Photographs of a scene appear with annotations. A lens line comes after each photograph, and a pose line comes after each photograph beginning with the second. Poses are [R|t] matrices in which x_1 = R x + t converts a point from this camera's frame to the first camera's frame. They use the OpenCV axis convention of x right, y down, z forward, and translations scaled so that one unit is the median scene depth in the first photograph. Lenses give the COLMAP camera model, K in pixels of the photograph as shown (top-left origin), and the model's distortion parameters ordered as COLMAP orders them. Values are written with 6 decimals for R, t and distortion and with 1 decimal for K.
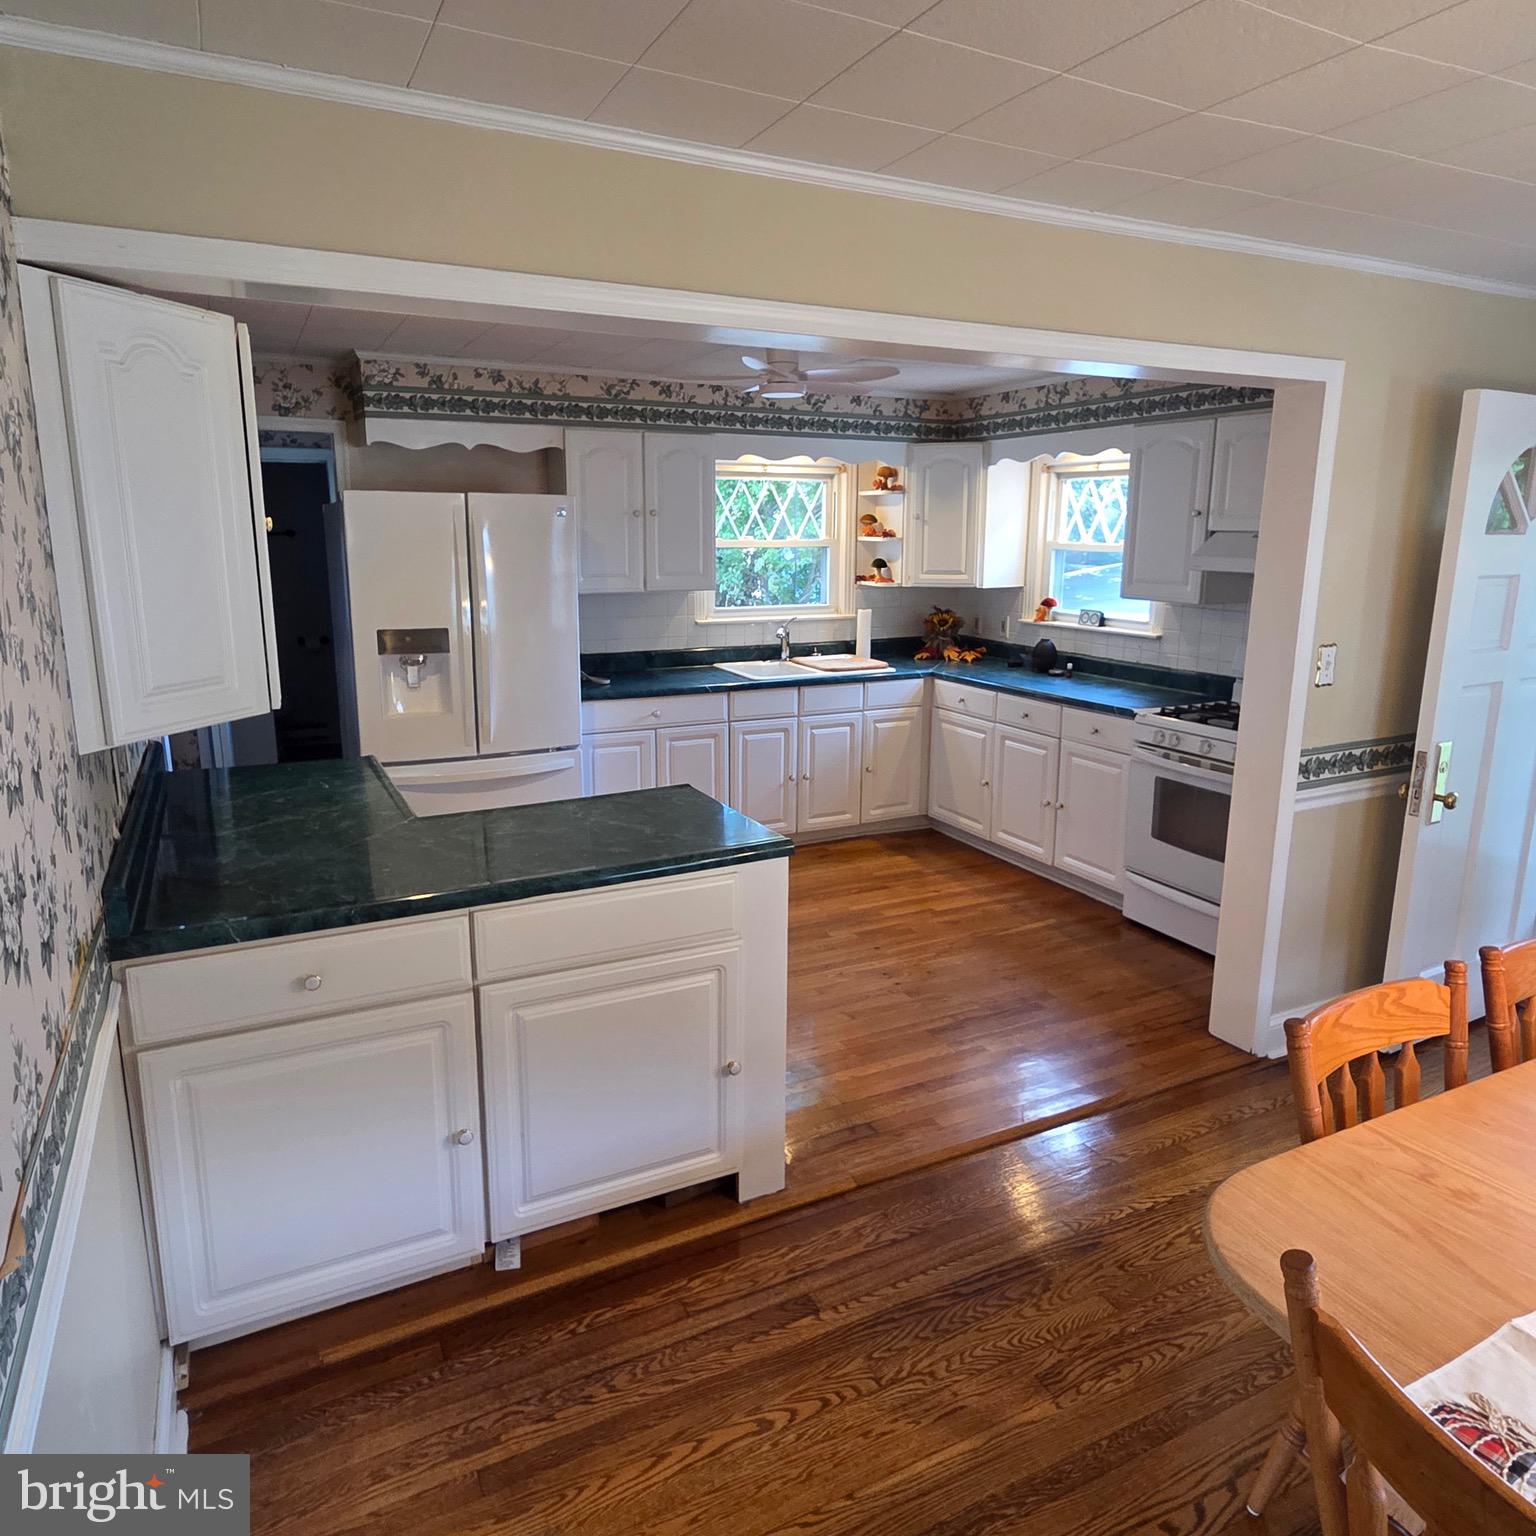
lens RADIAL K [[1062.0, 0, 770.4], [0, 1062.0, 761.4], [0, 0, 1]] dist [-0.002611, 0.000047]
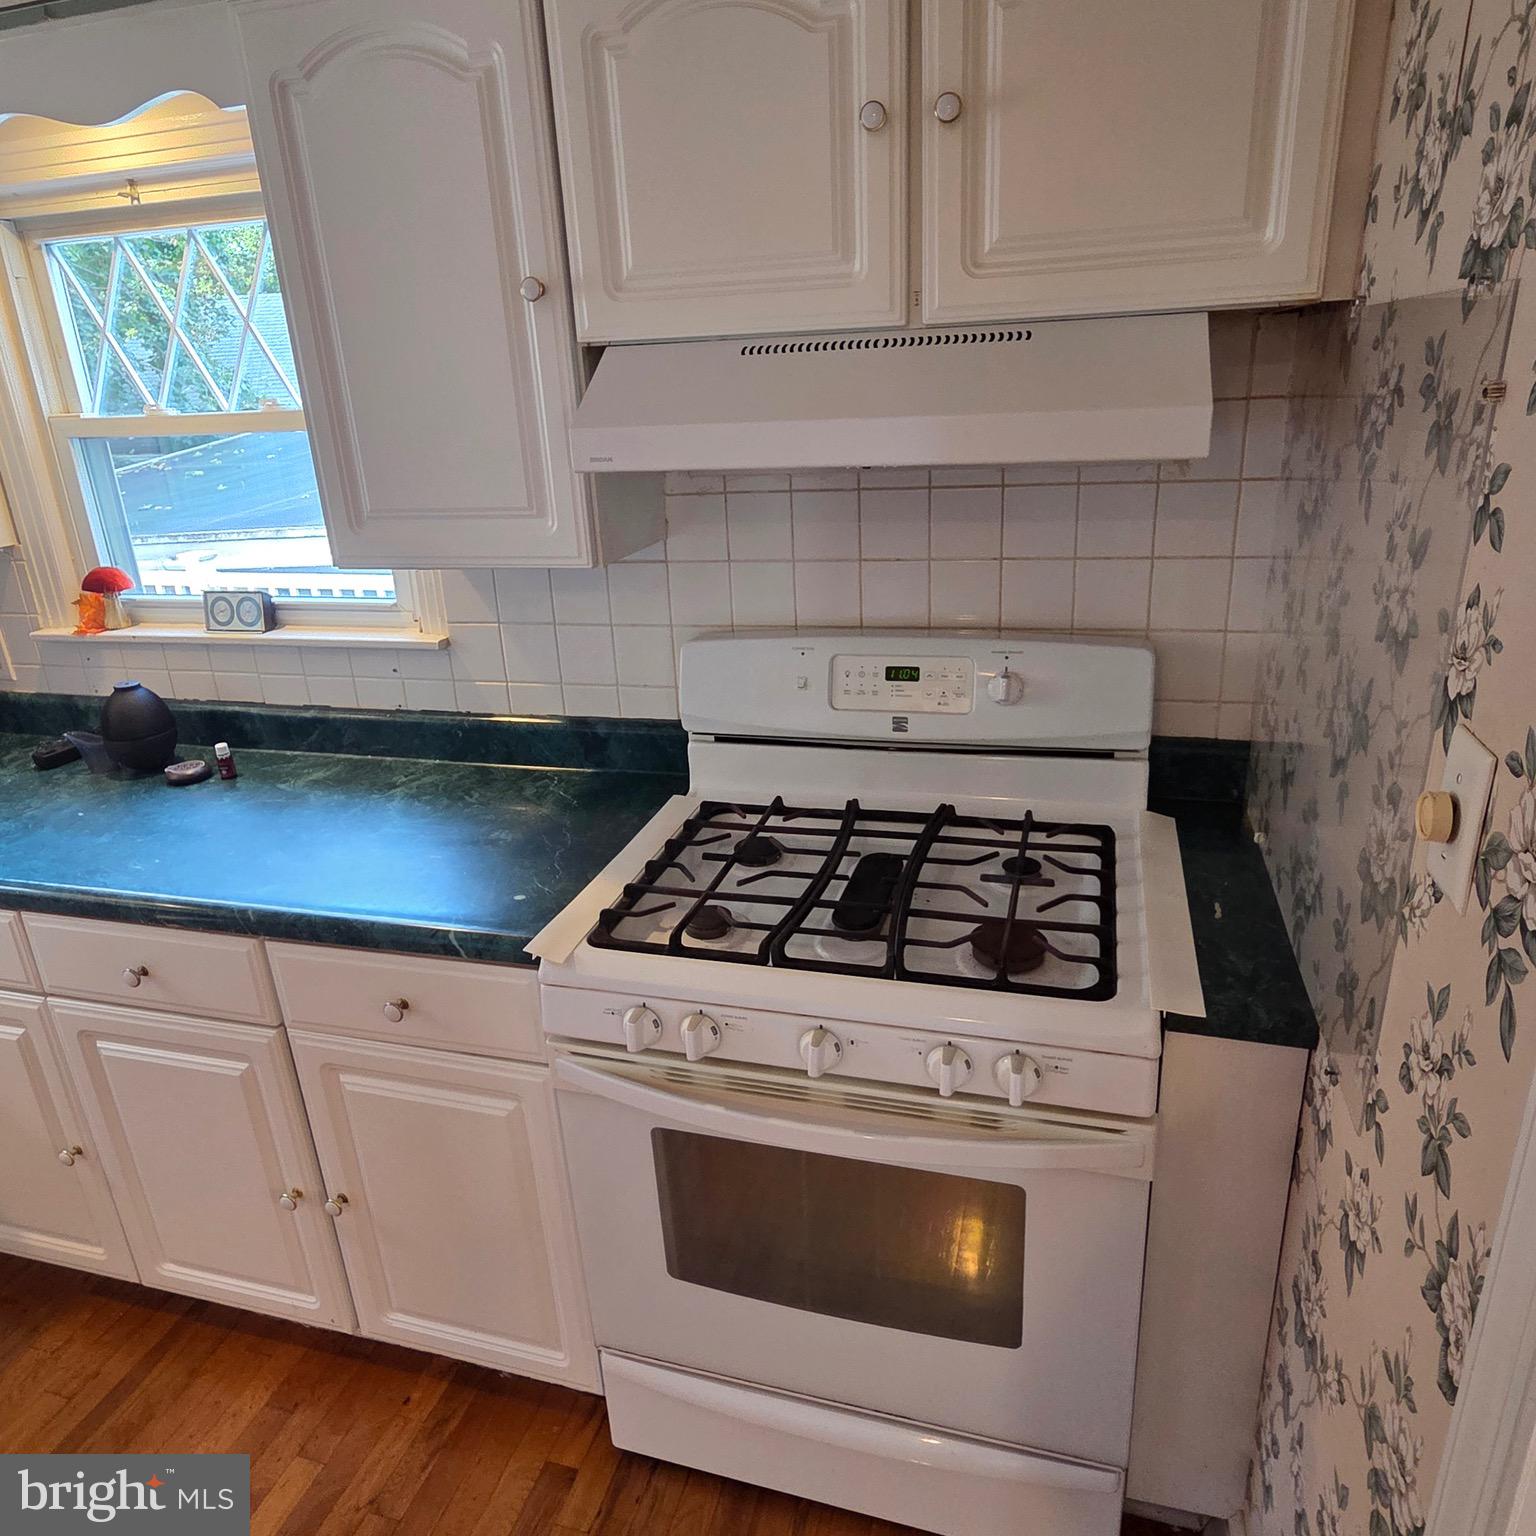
lens RADIAL K [[1062.0, 0, 766.5], [0, 1062.0, 766.2], [0, 0, 1]] dist [-0.002611, 0.000047]
pose [[0.686577, -0.281995, 0.670142, 0.163358], [0.203363, 0.959414, 0.195369, -0.120329], [-0.698037, 0.002146, 0.716059, 0.604848]]
